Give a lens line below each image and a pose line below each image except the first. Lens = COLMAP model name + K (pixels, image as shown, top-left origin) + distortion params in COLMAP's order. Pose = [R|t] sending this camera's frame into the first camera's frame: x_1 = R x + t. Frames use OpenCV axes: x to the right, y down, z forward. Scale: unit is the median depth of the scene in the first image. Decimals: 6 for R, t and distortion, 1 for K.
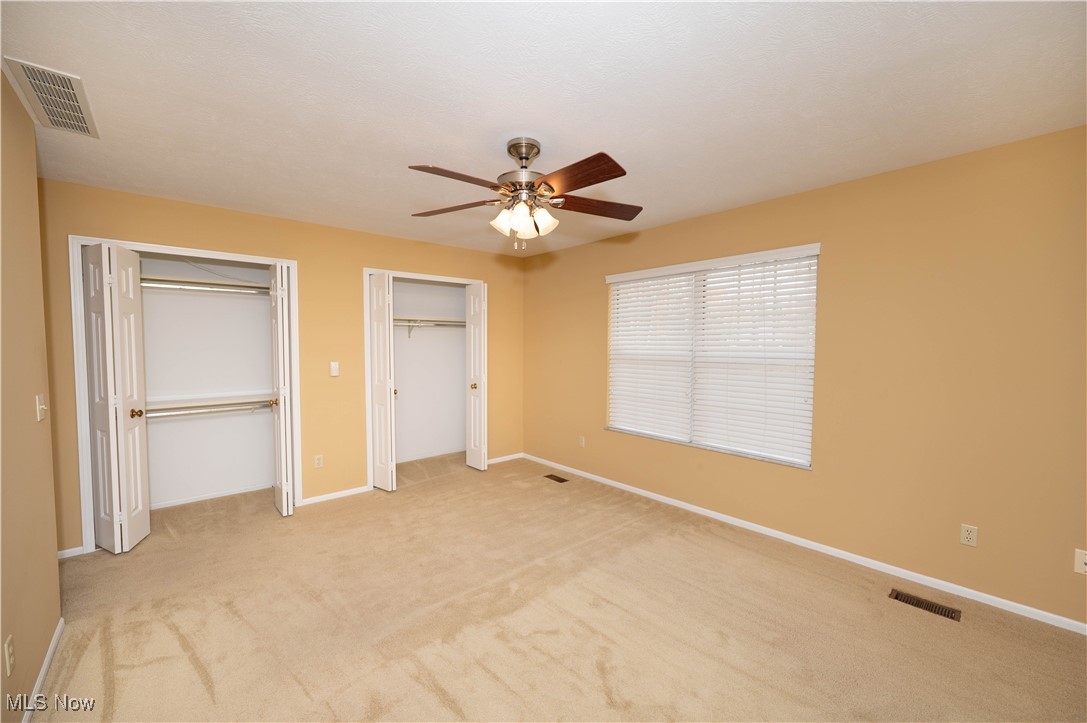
lens RADIAL K [[440.2, 0, 546.4], [0, 440.2, 363.8], [0, 0, 1]] dist [-0.000174, 0.000220]
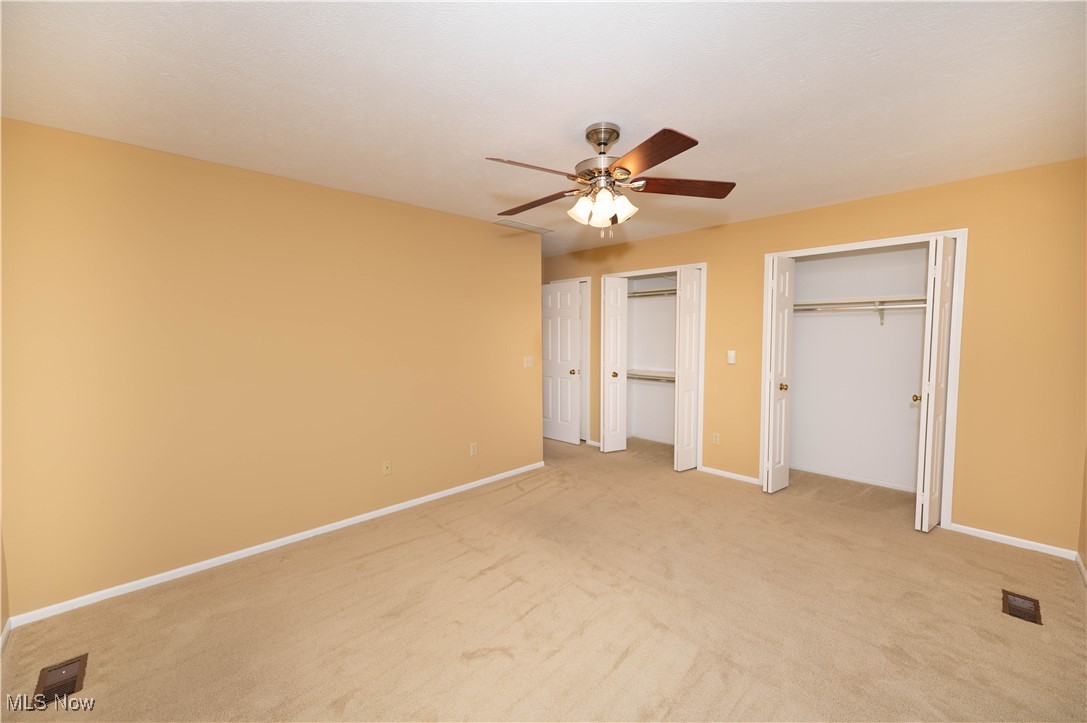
lens RADIAL K [[446.8, 0, 543.5], [0, 446.8, 361.5], [0, 0, 1]] dist [0.000831, 0.000229]
pose [[0.018954, 0.063693, -0.997790, 0.630188], [-0.041133, 0.997174, 0.062873, -0.029277], [0.998974, 0.039851, 0.021521, 0.559905]]
